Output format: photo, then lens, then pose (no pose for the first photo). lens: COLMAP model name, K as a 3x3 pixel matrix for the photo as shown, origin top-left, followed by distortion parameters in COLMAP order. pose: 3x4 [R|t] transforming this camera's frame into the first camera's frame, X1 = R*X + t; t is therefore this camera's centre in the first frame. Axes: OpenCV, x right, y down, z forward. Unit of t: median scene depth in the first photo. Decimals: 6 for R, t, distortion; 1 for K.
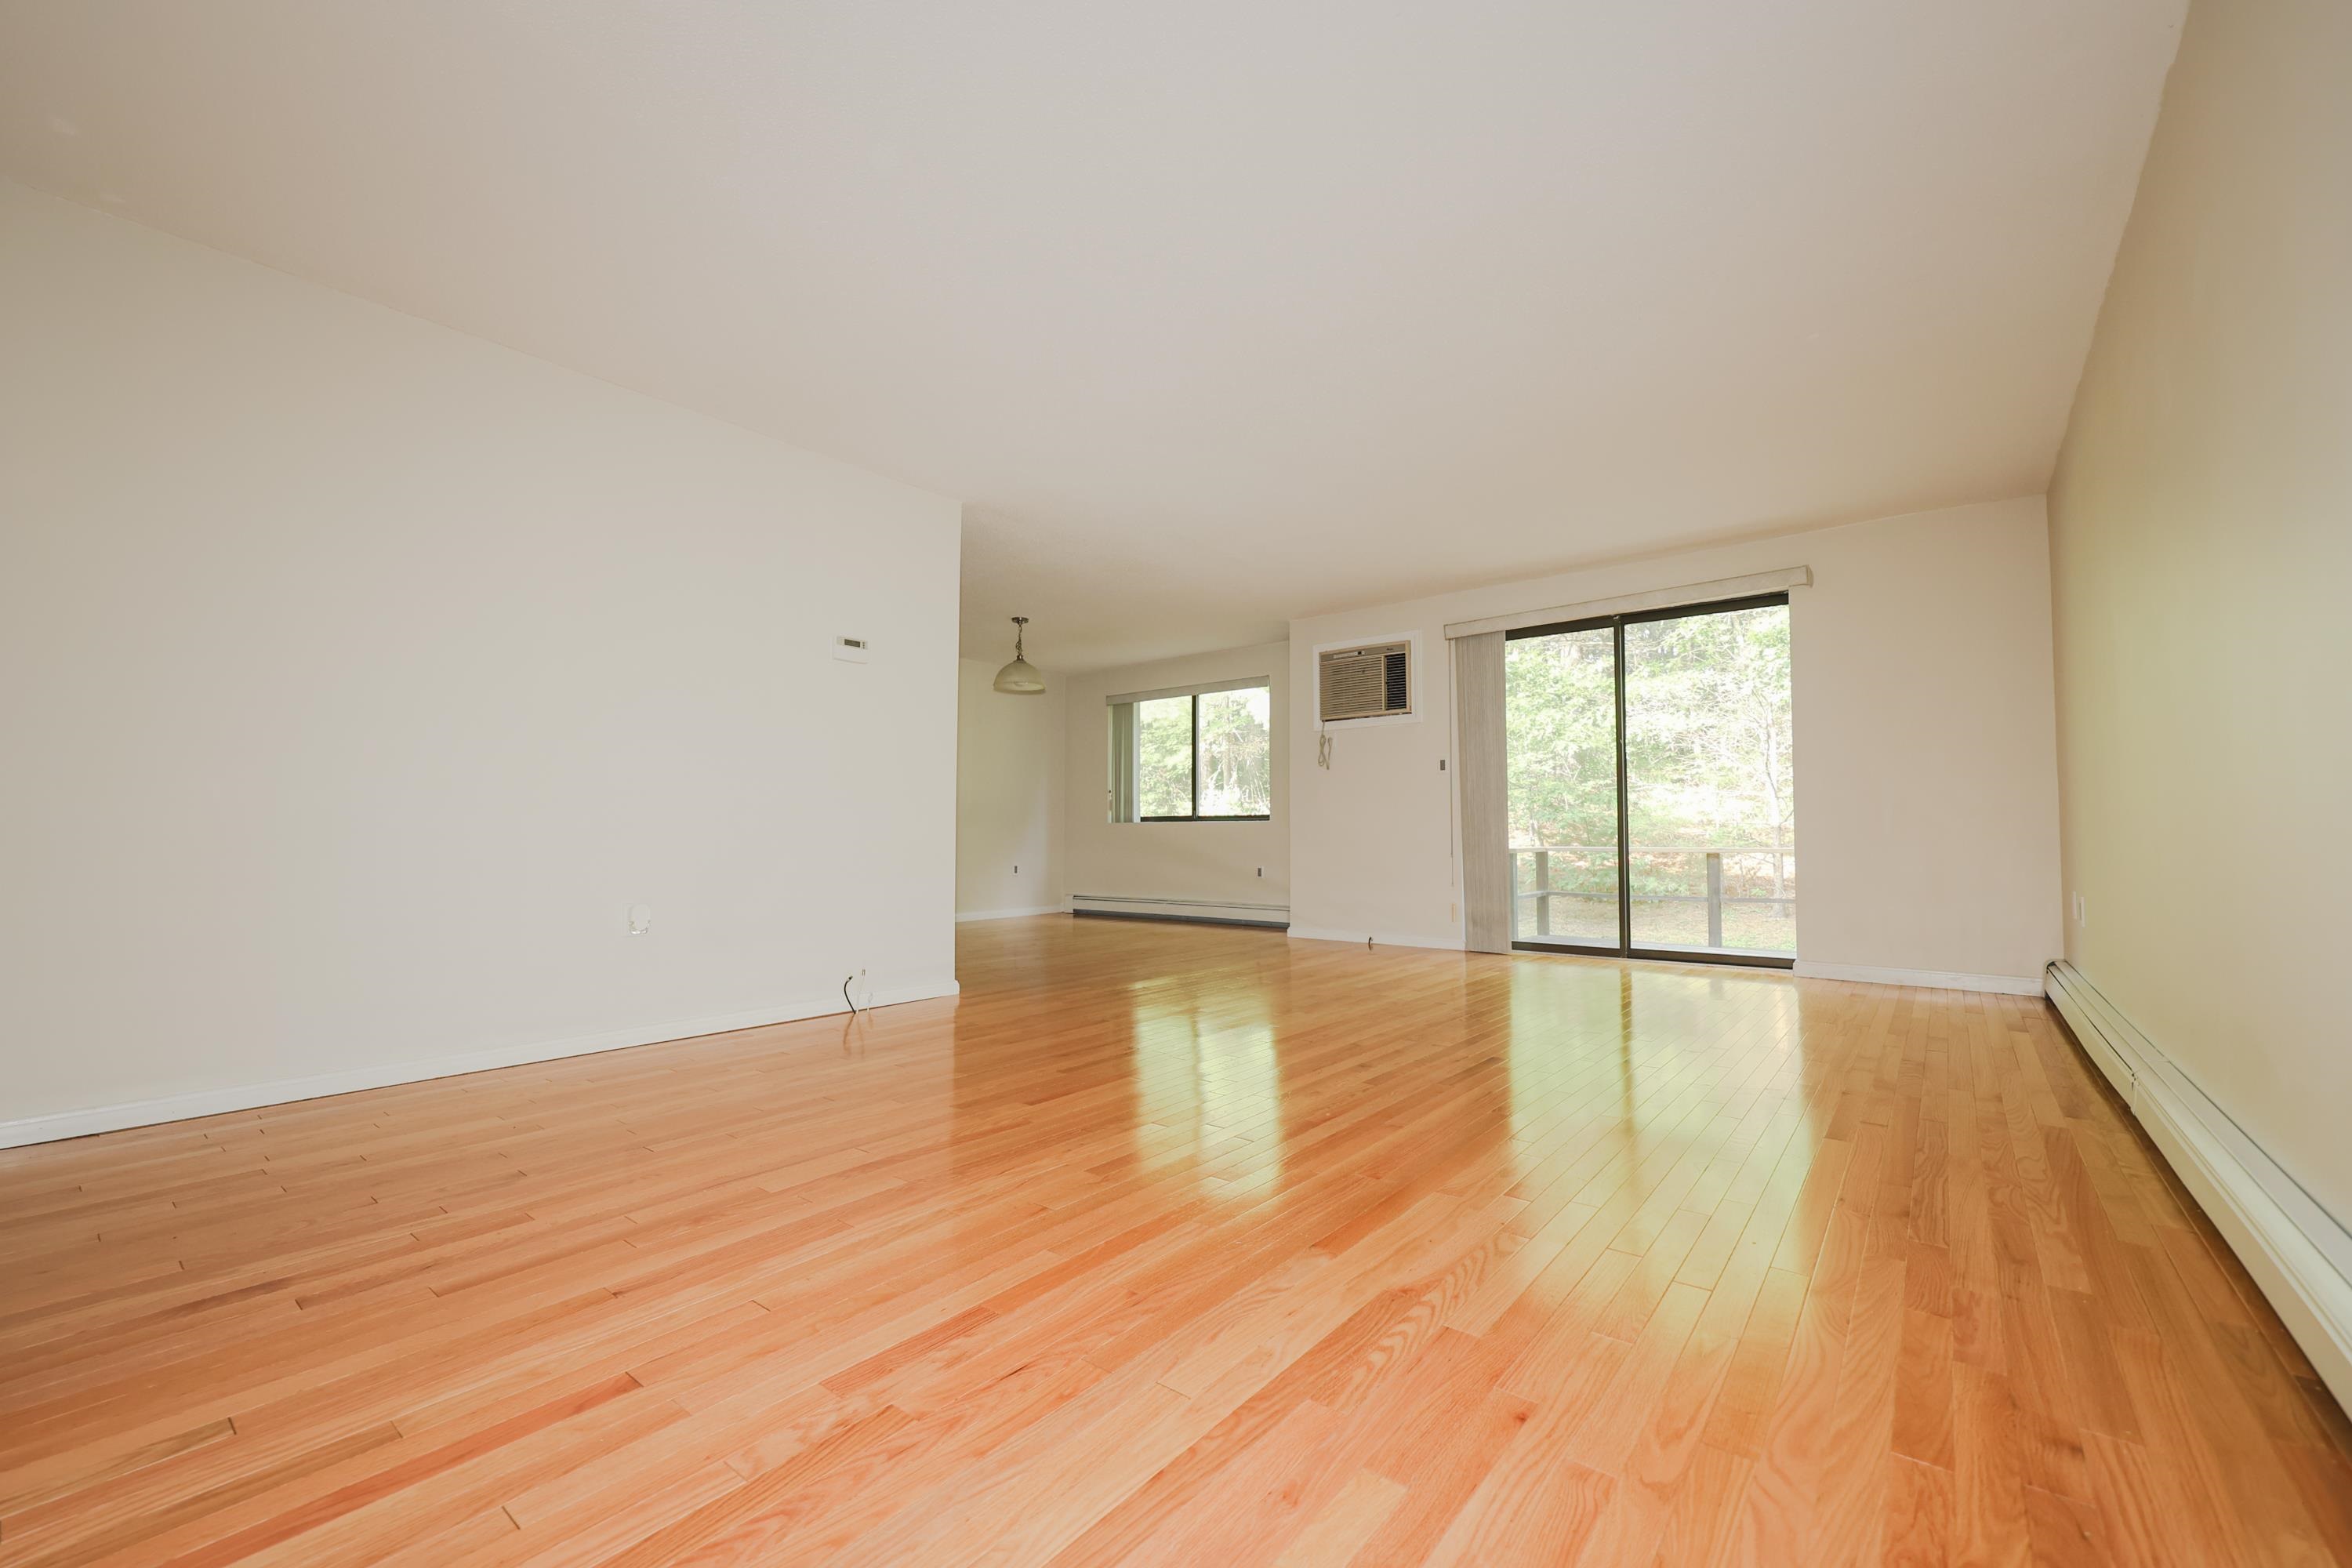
lens RADIAL K [[960.4, 0, 1168.1], [0, 960.4, 779.3], [0, 0, 1]] dist [0.002665, -0.001045]
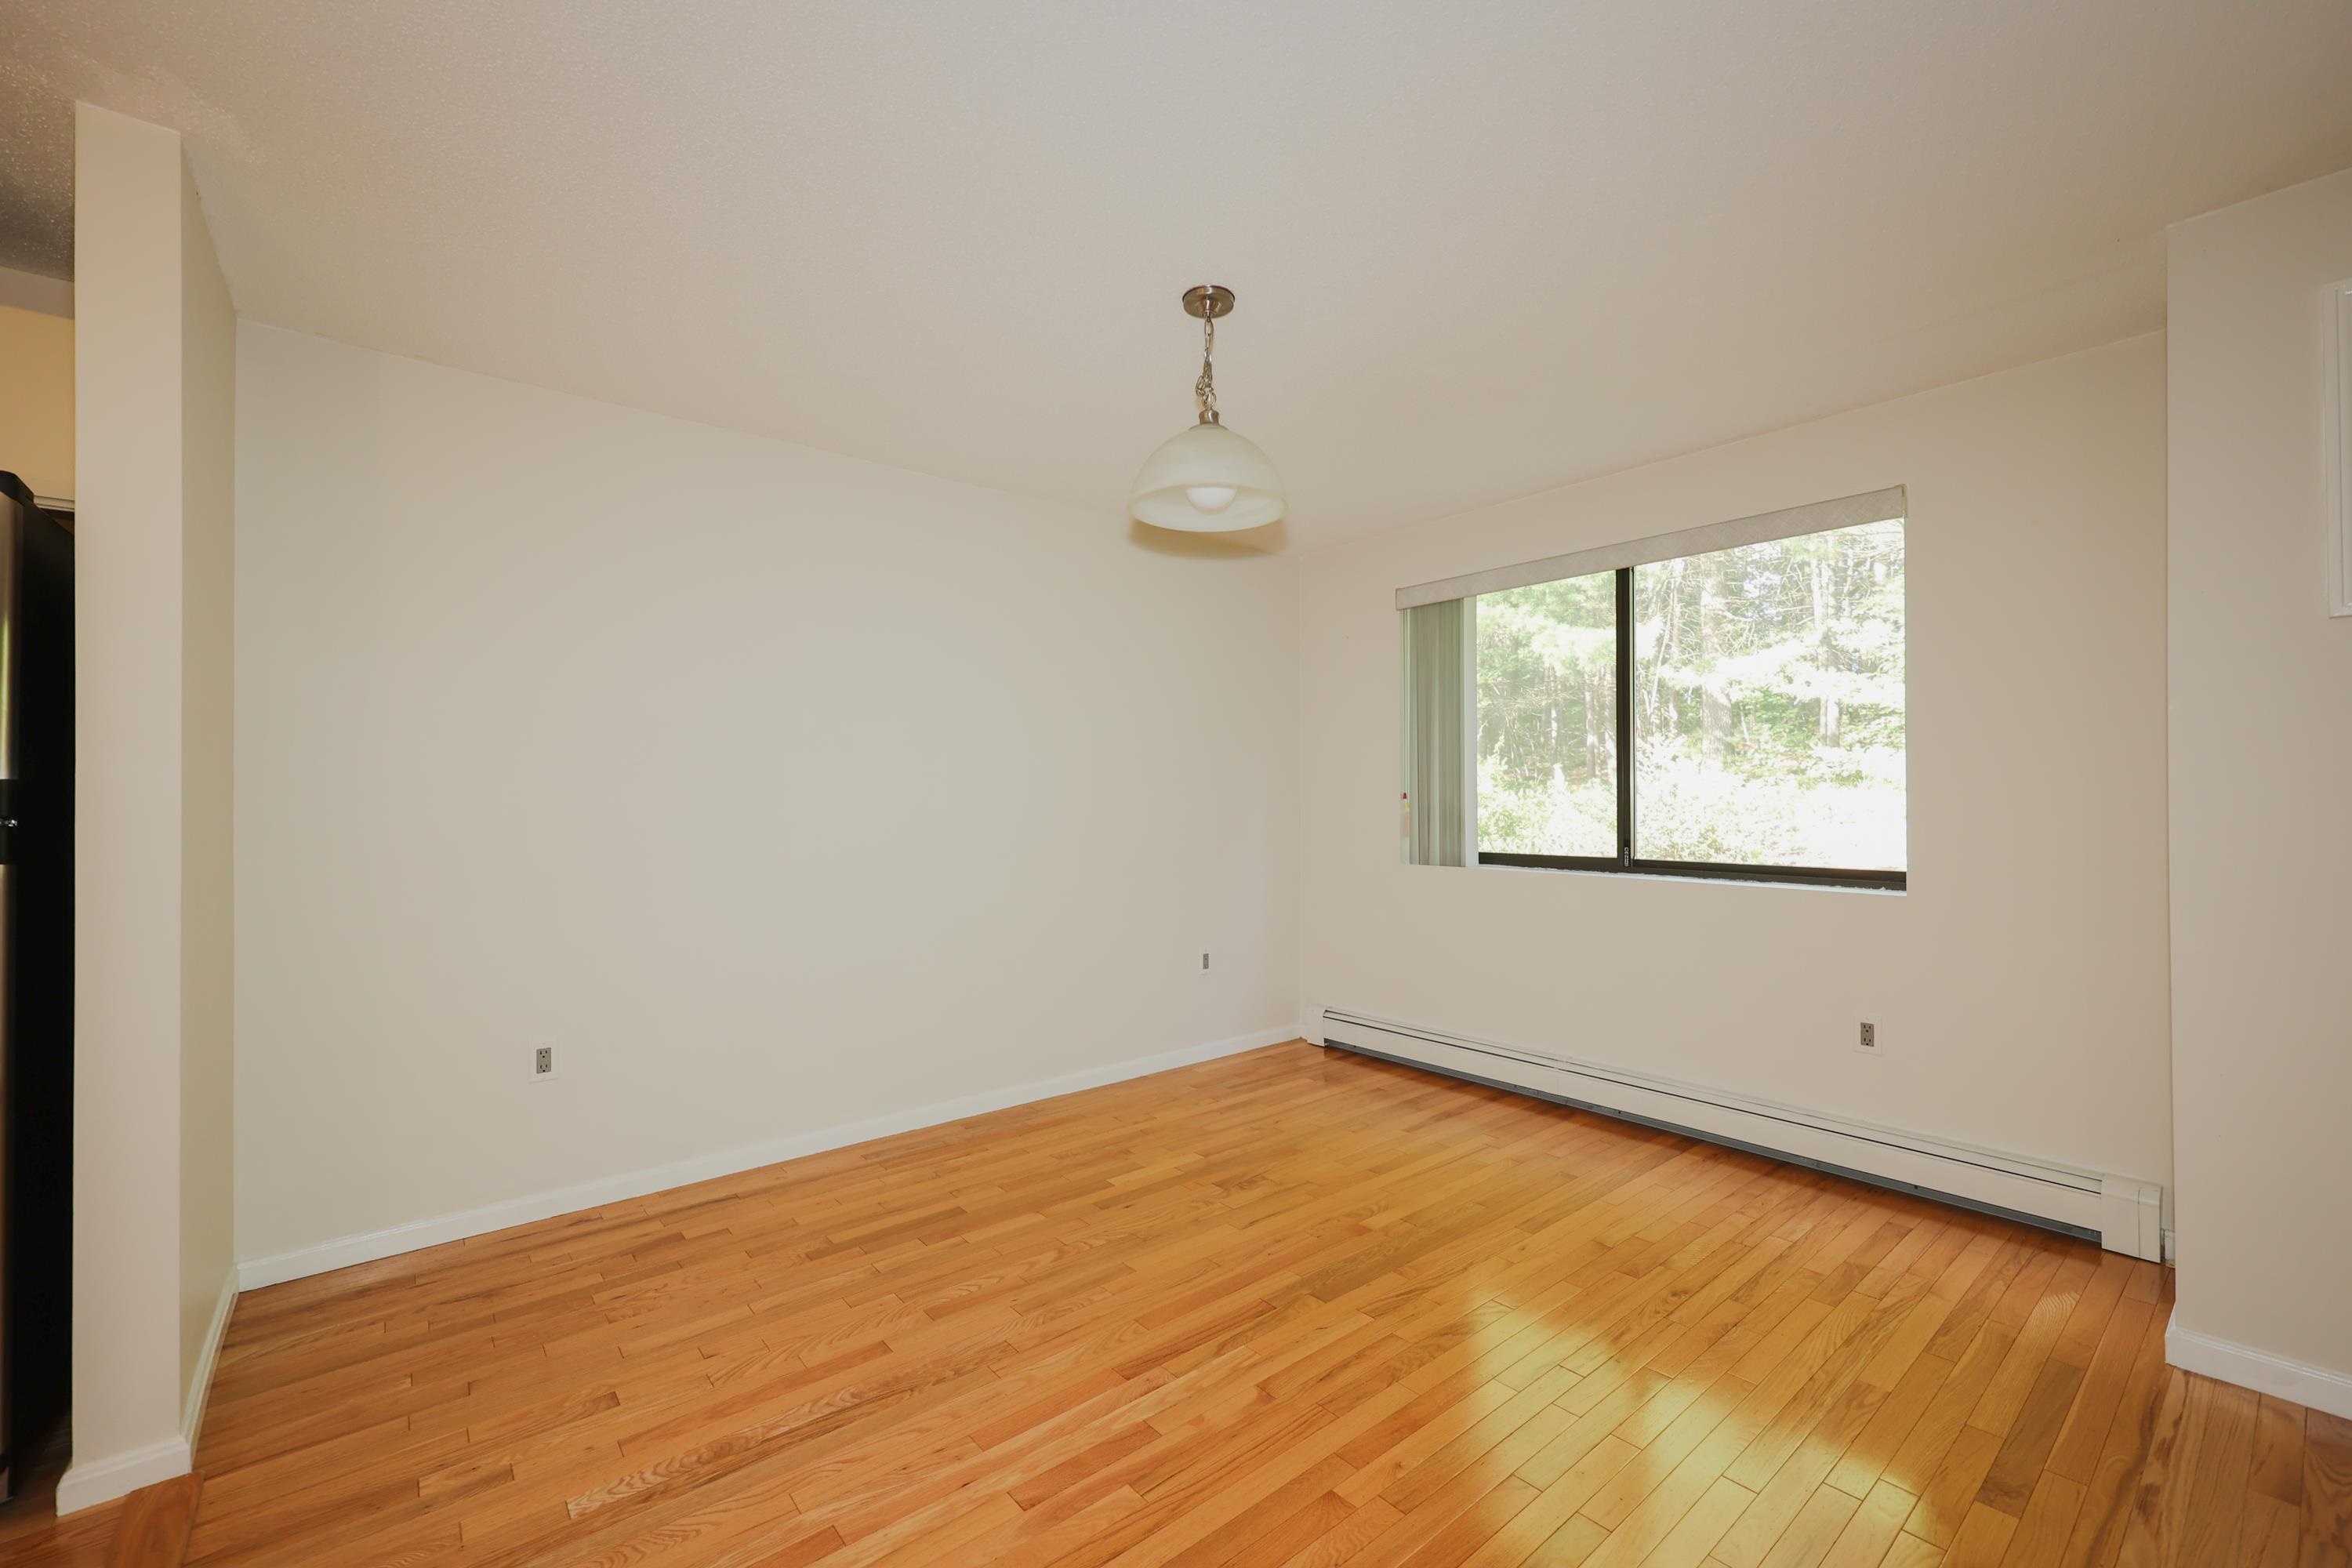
lens RADIAL K [[960.4, 0, 1162.7], [0, 960.4, 799.4], [0, 0, 1]] dist [0.002665, -0.001045]
pose [[0.978225, 0.006640, -0.207439, -0.082413], [0.007065, 0.997844, 0.065256, -0.016187], [0.207425, -0.065300, 0.976069, 0.545115]]
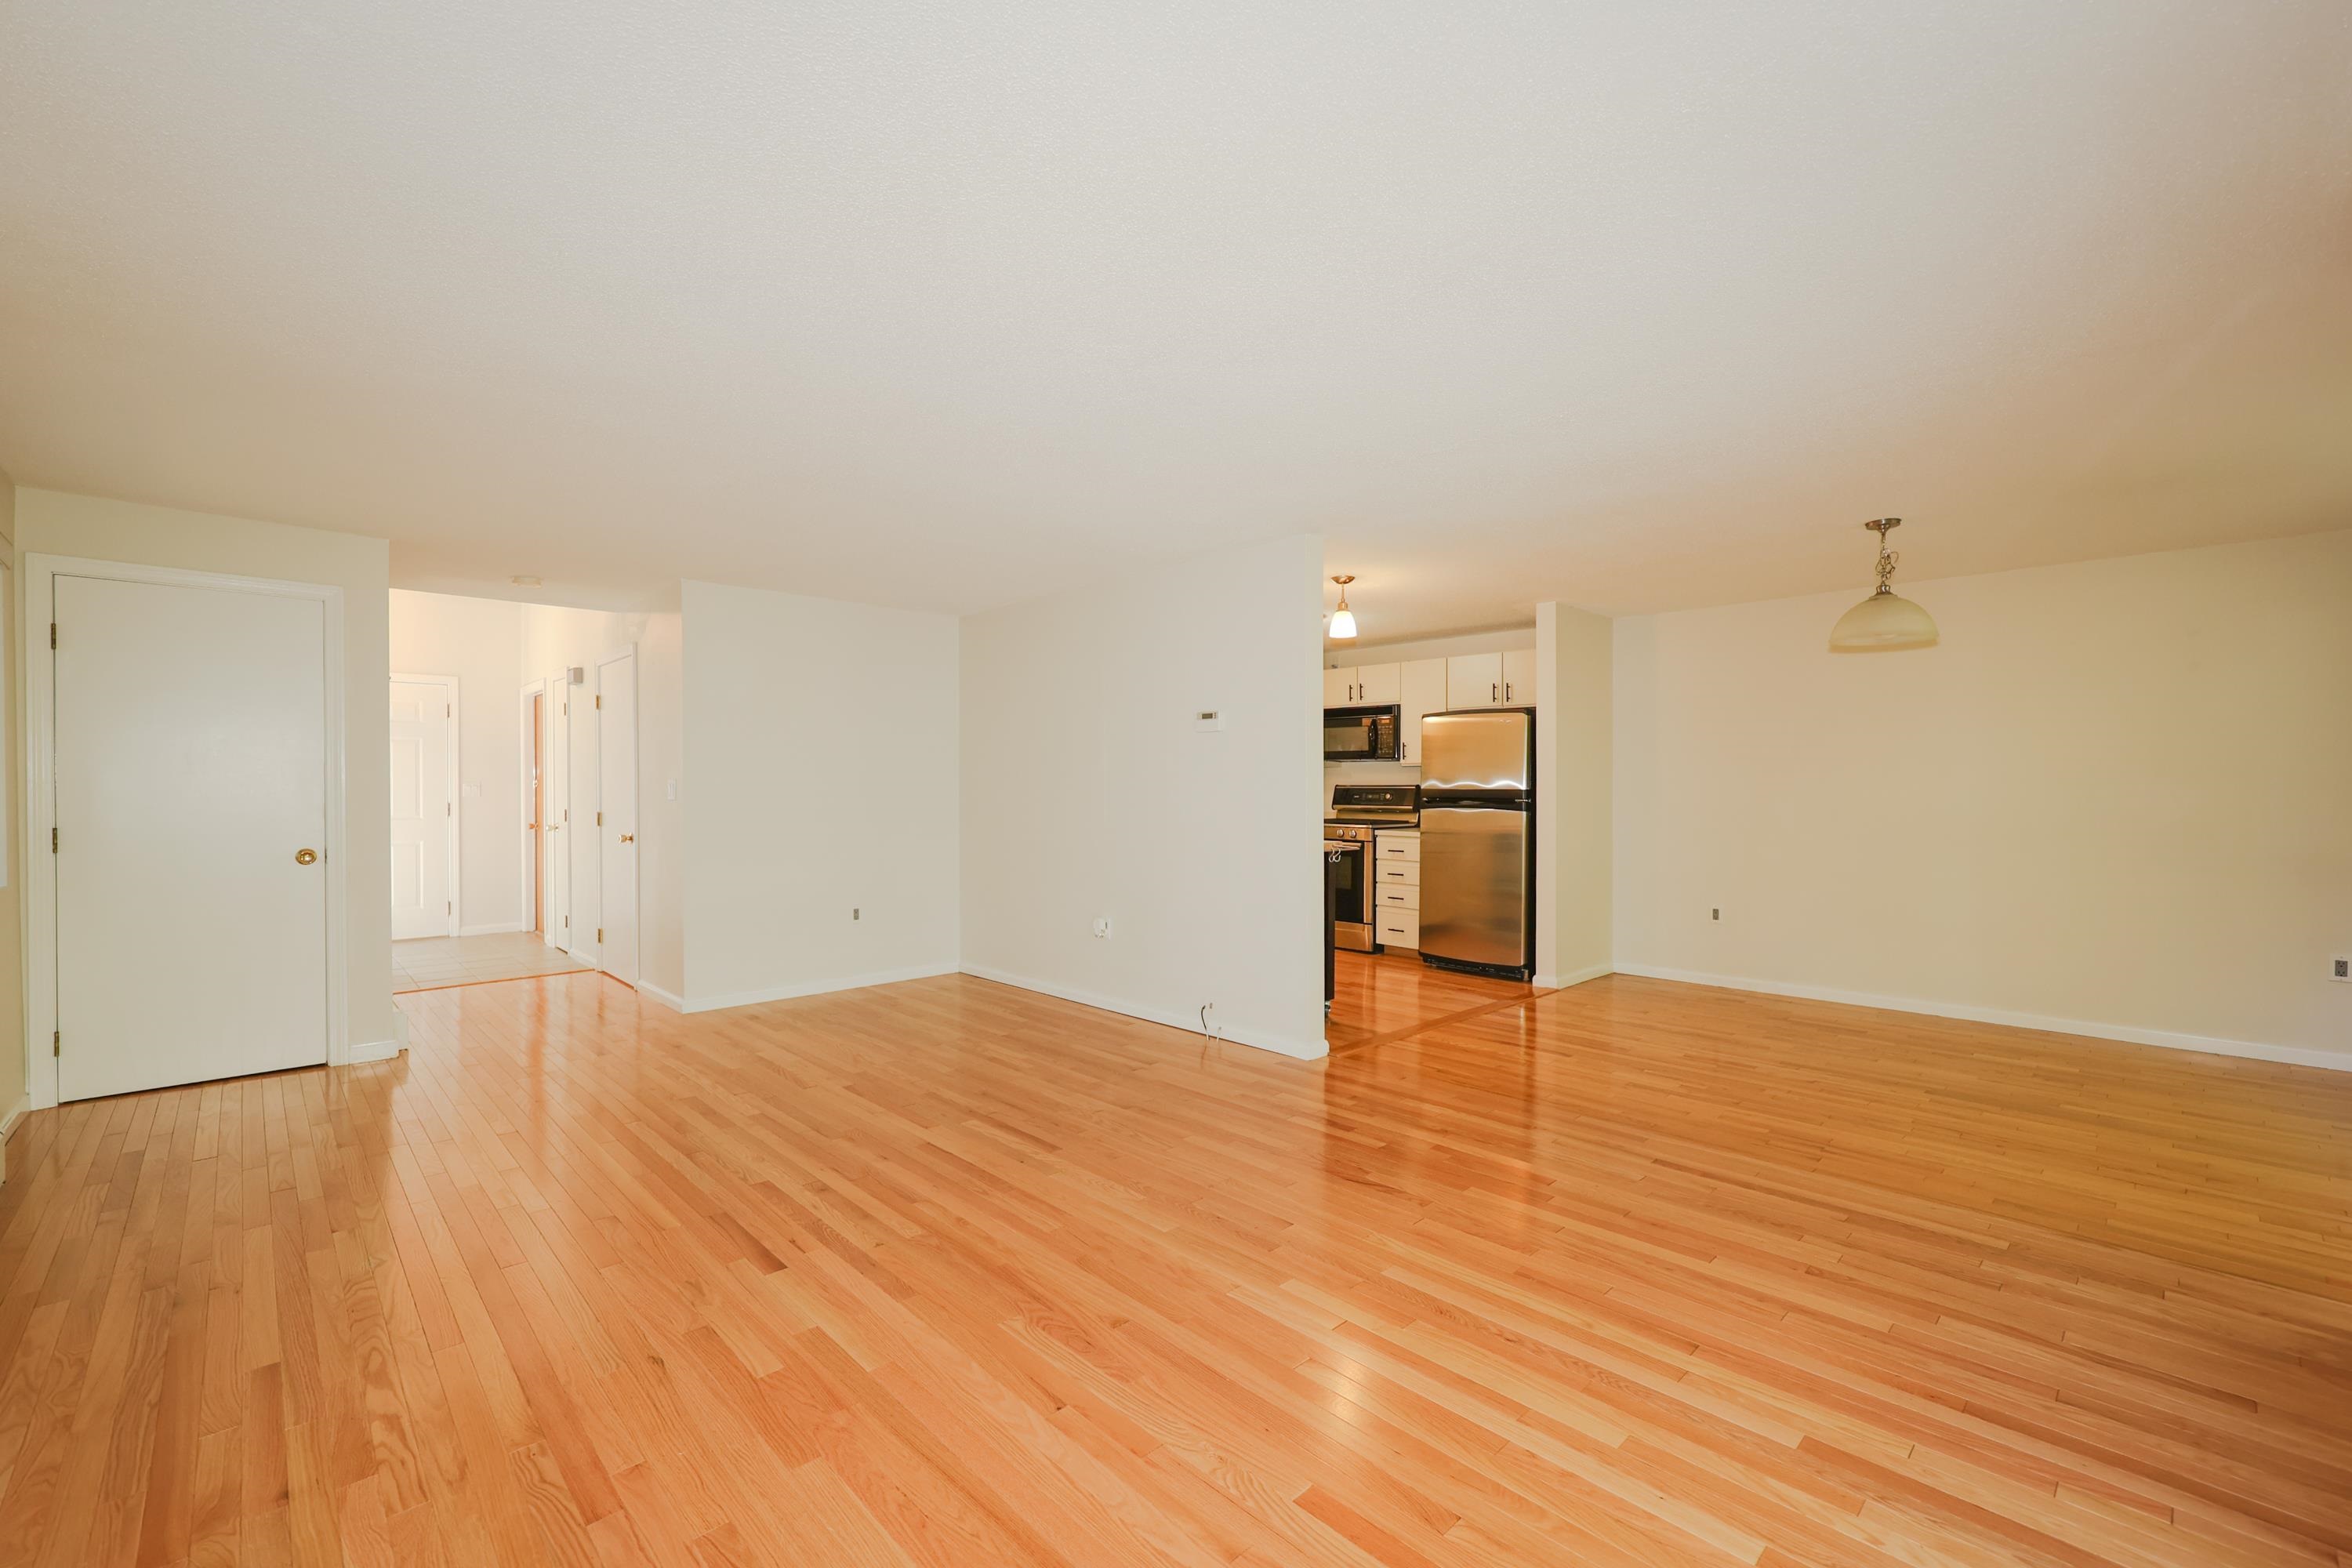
lens RADIAL K [[960.4, 0, 1172.0], [0, 960.4, 772.4], [0, 0, 1]] dist [0.002665, -0.001045]
pose [[-0.130536, 0.004542, -0.991433, 0.382032], [0.065304, 0.997857, -0.004027, -0.034092], [0.989290, -0.065271, -0.130553, 0.518927]]
